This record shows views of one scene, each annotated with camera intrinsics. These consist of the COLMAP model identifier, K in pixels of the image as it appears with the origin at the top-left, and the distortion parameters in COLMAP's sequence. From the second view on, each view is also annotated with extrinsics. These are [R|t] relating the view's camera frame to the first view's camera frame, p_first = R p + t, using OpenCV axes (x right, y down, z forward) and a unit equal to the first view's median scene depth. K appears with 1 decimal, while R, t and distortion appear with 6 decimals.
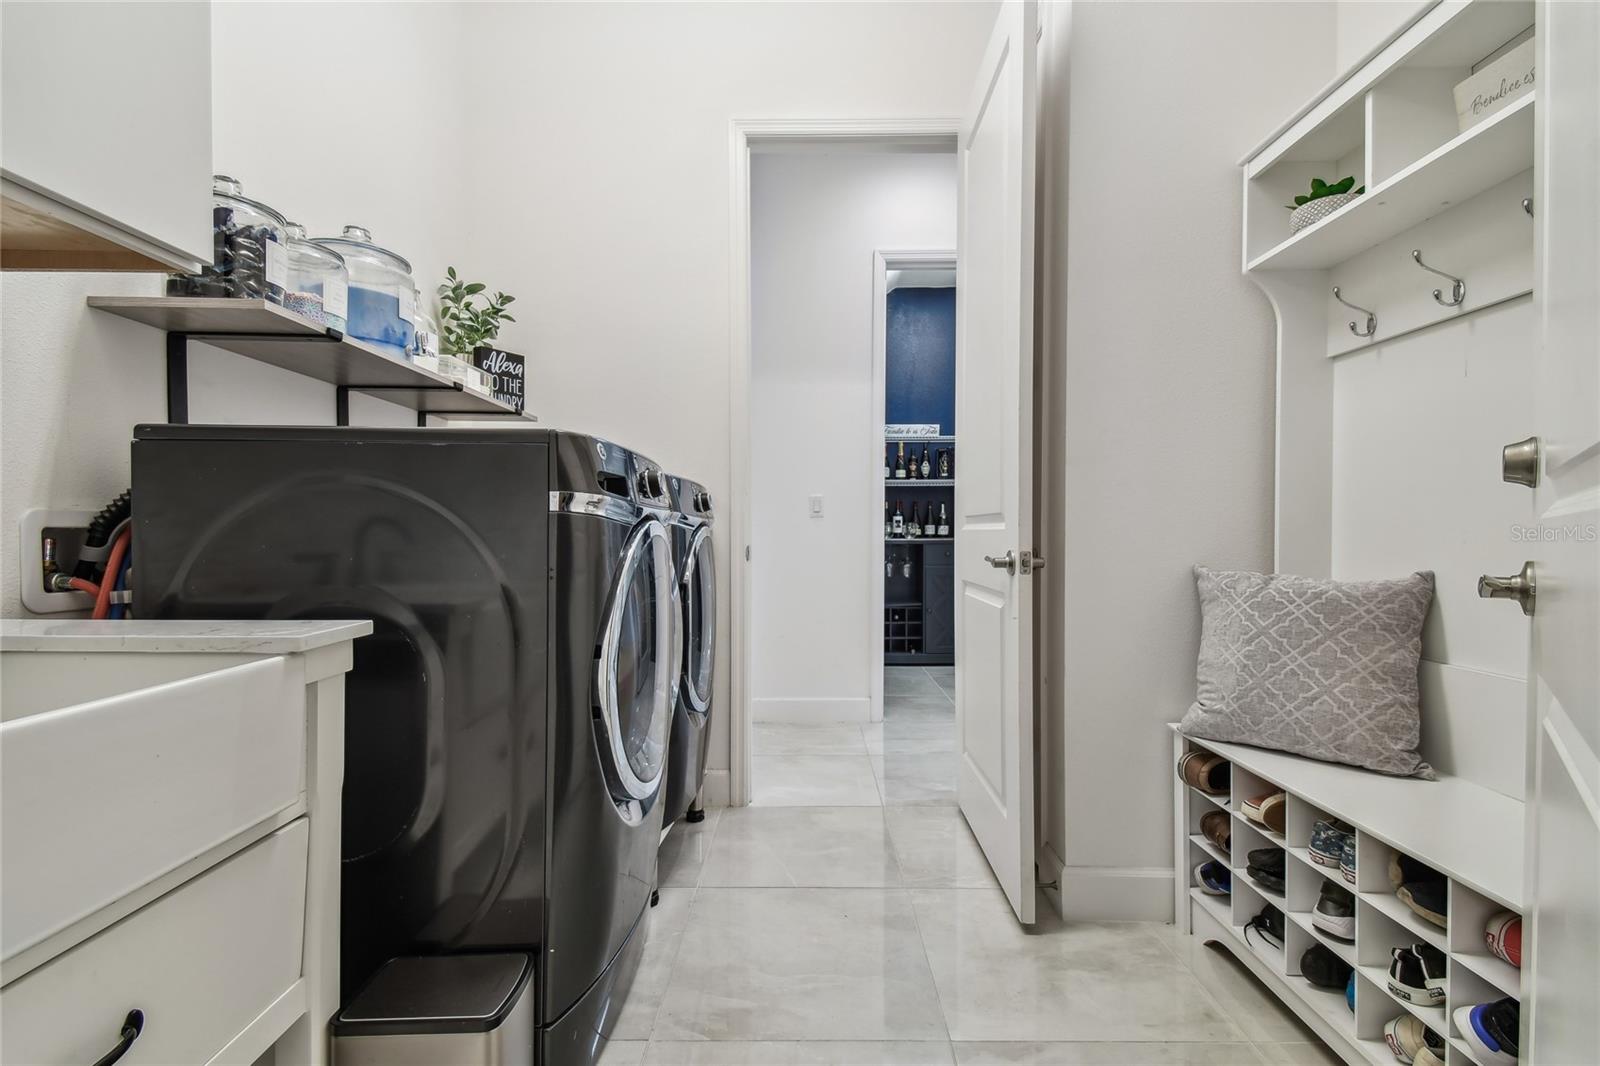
lens RADIAL K [[698.3, 0, 802.5], [0, 698.3, 535.5], [0, 0, 1]] dist [0.051695, -0.025472]
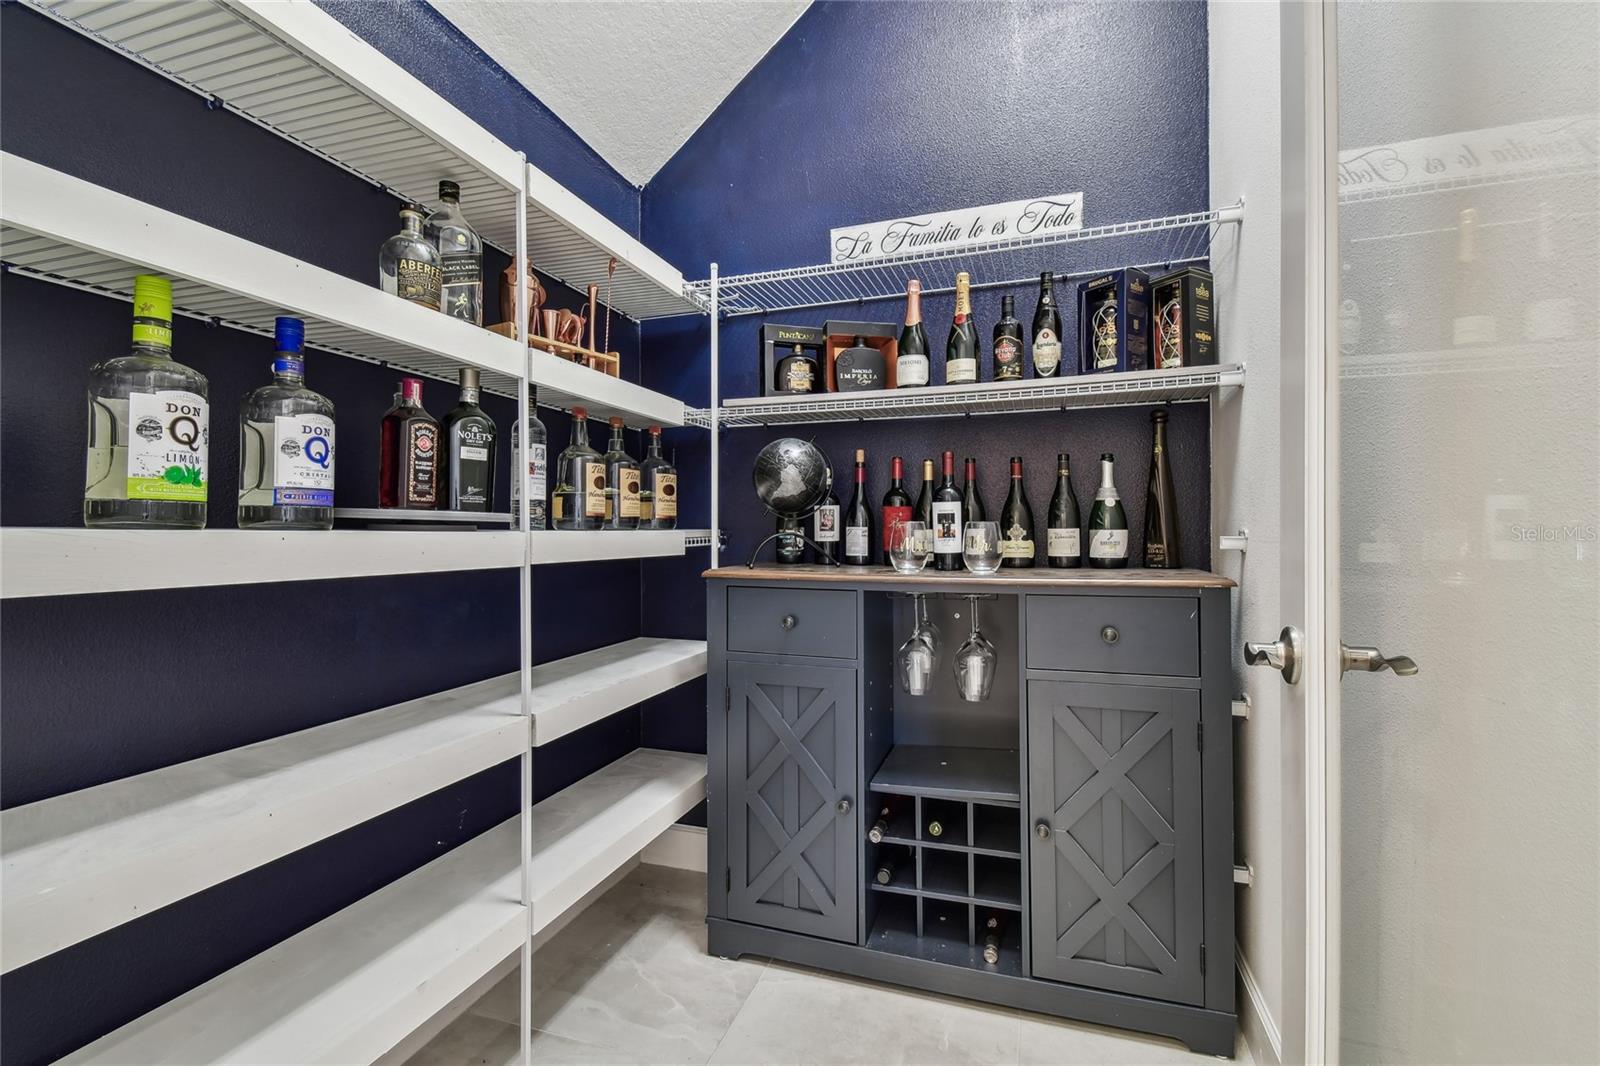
lens RADIAL K [[675.7, 0, 800.0], [0, 675.7, 533.0], [0, 0, 1]] dist [-0.000709, -0.022143]
pose [[0.948377, -0.009604, -0.316999, 0.392285], [0.007869, 0.999946, -0.006754, -0.027226], [0.317047, 0.003911, 0.948402, 1.584554]]
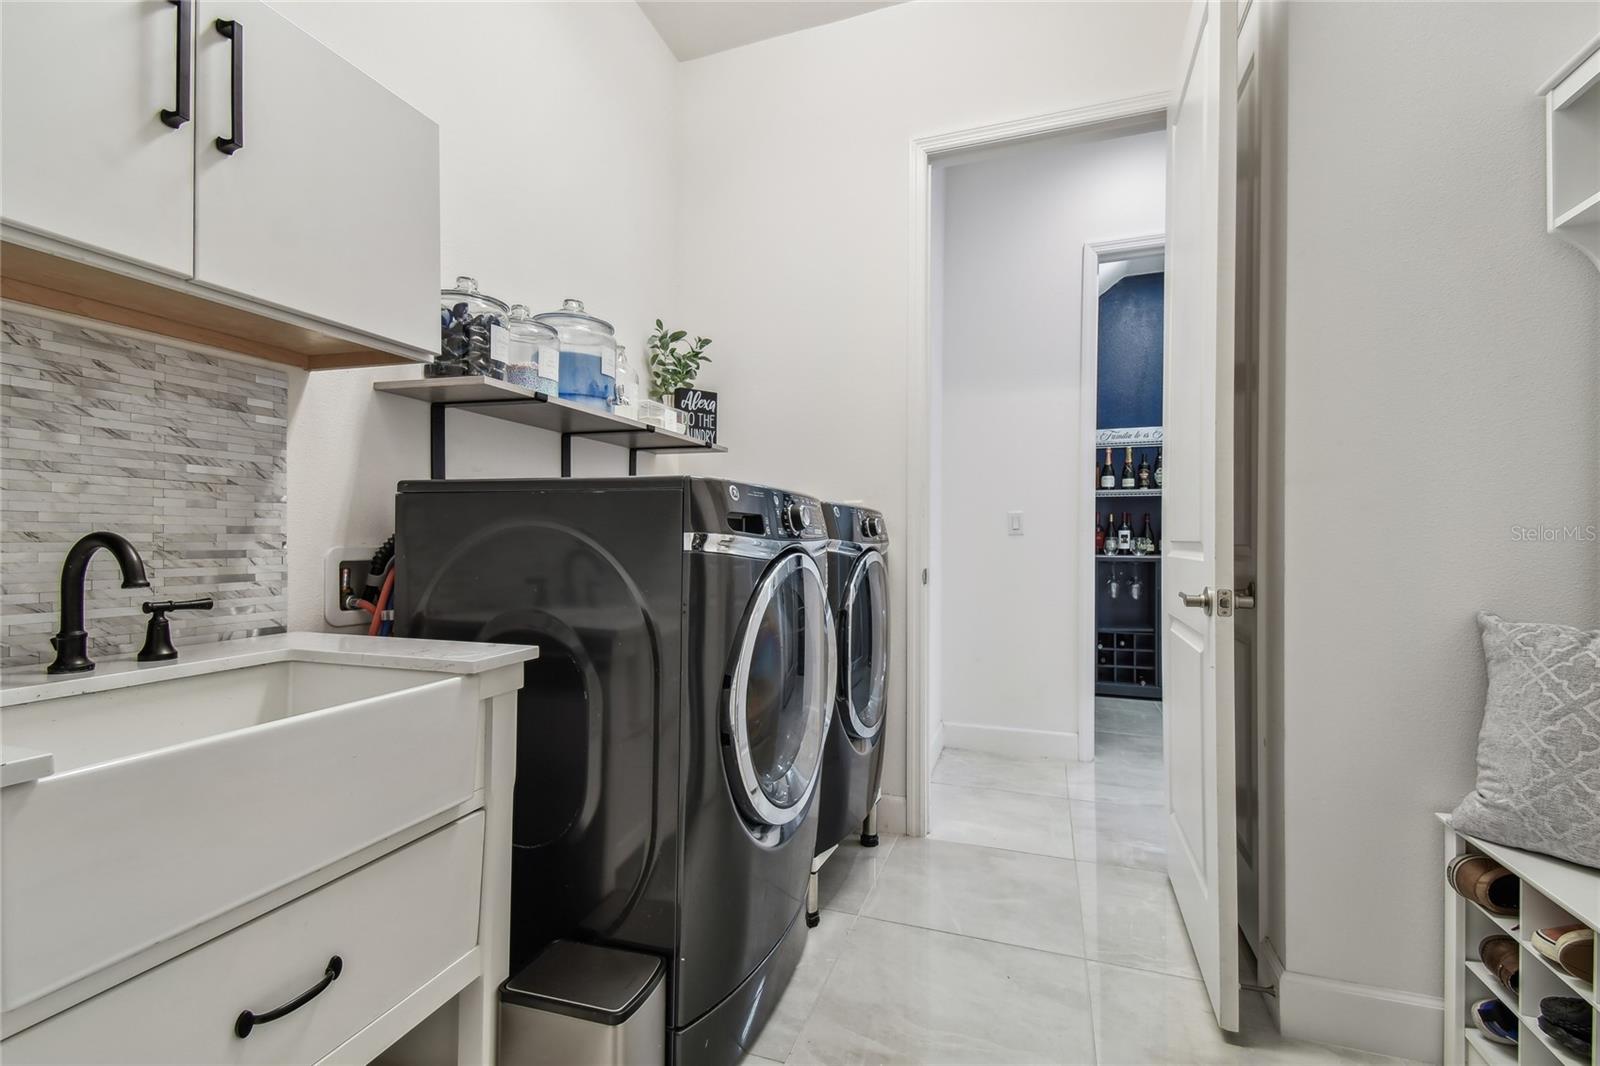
lens RADIAL K [[702.3, 0, 800.0], [0, 702.3, 533.0], [0, 0, 1]] dist [0.052458, -0.025722]
pose [[0.947130, -0.000820, -0.320850, 0.078113], [-0.003846, 0.999896, -0.013908, -0.023002], [0.320828, 0.014407, 0.947028, 0.010916]]
